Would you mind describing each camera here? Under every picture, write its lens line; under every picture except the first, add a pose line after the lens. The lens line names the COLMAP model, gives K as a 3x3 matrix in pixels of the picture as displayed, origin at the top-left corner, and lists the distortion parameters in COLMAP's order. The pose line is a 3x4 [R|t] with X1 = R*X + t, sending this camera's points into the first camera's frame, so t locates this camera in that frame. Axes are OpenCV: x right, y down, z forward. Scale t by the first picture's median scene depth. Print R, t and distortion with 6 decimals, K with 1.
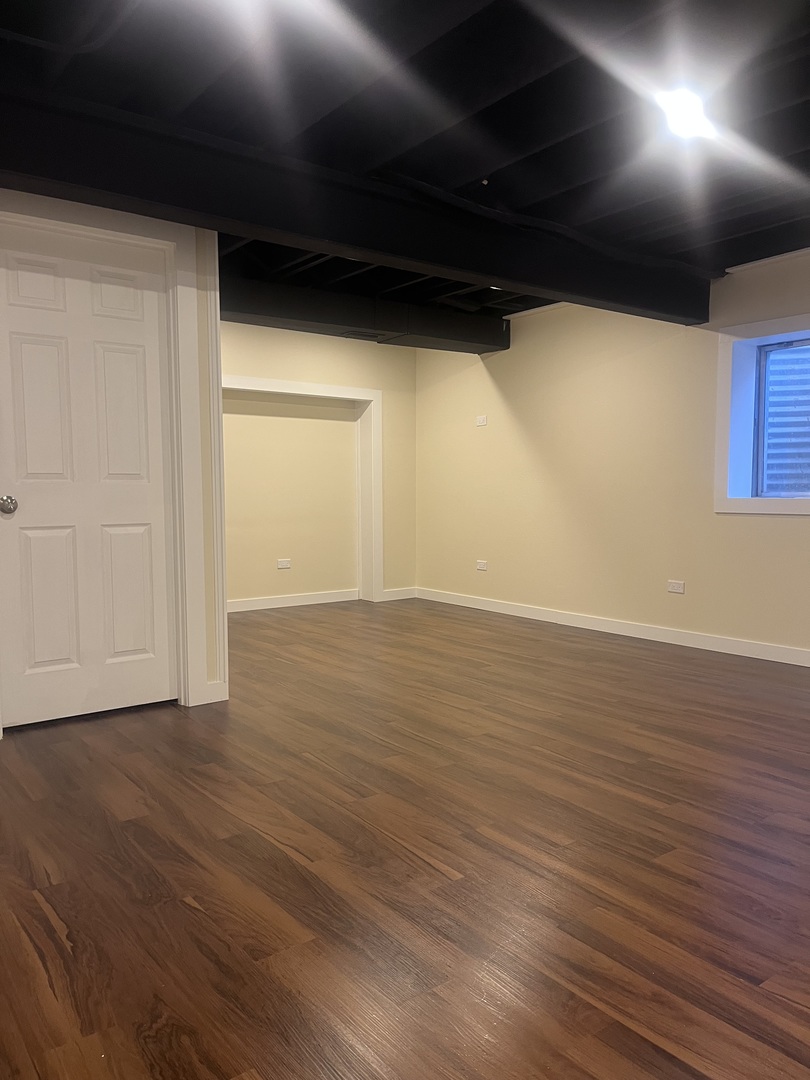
lens RADIAL K [[816.0, 0, 405.0], [0, 816.0, 540.0], [0, 0, 1]] dist [0.053991, -0.076029]
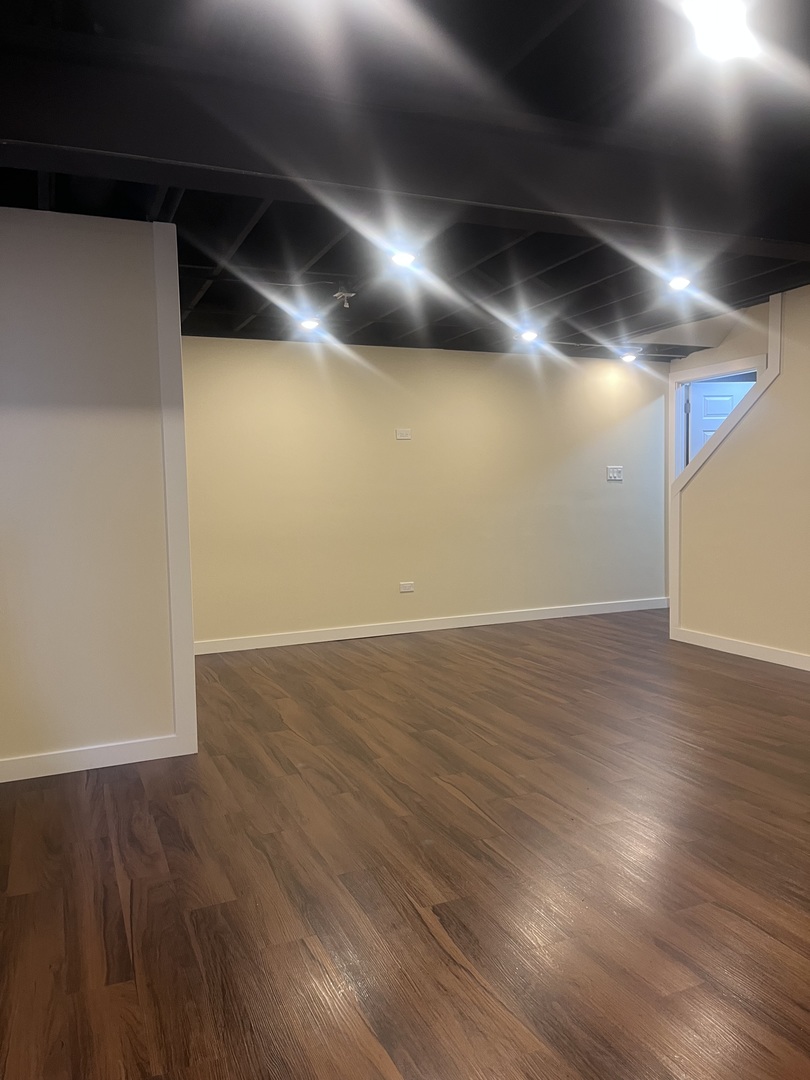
lens RADIAL K [[816.0, 0, 405.0], [0, 816.0, 540.0], [0, 0, 1]] dist [0.053991, -0.076029]
pose [[-0.971624, 0.013947, 0.236118, 0.005102], [0.043565, 0.991733, 0.120694, -0.202754], [-0.232483, 0.127555, -0.964200, 2.374819]]
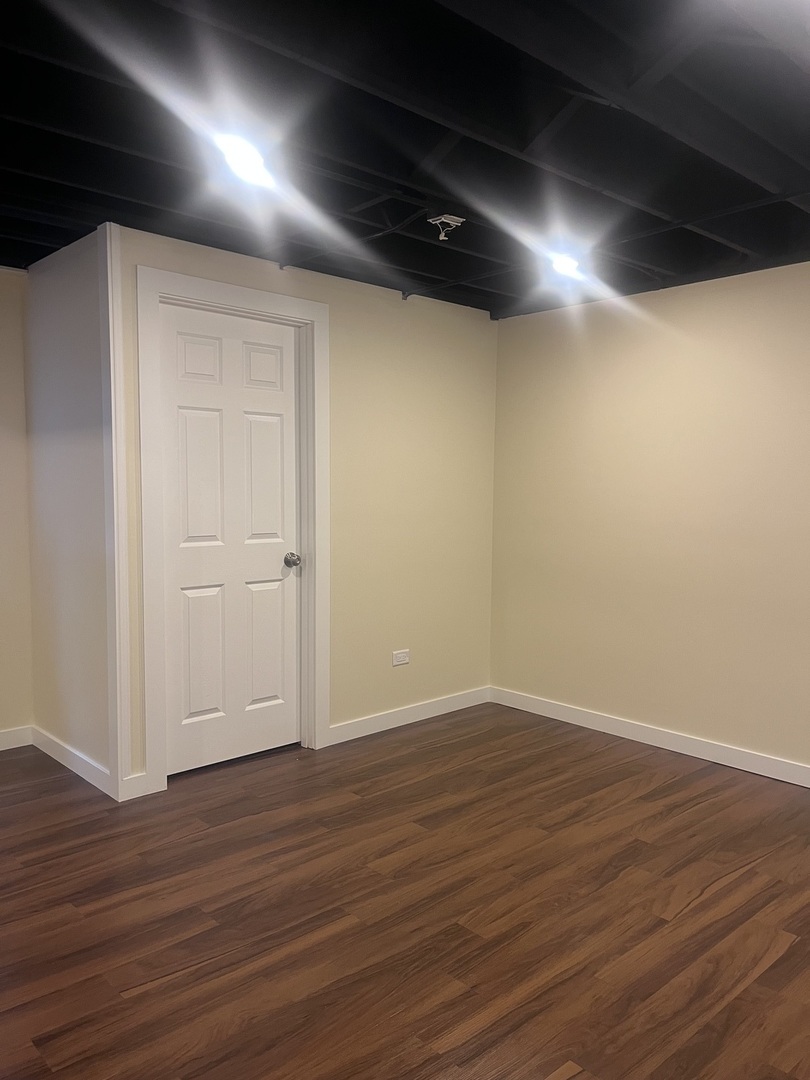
lens RADIAL K [[816.0, 0, 405.0], [0, 816.0, 540.0], [0, 0, 1]] dist [0.053991, -0.076029]
pose [[-0.102038, -0.067365, 0.992497, -0.561263], [0.059293, 0.995519, 0.073666, -0.166389], [-0.993012, 0.066365, -0.097586, 0.922414]]
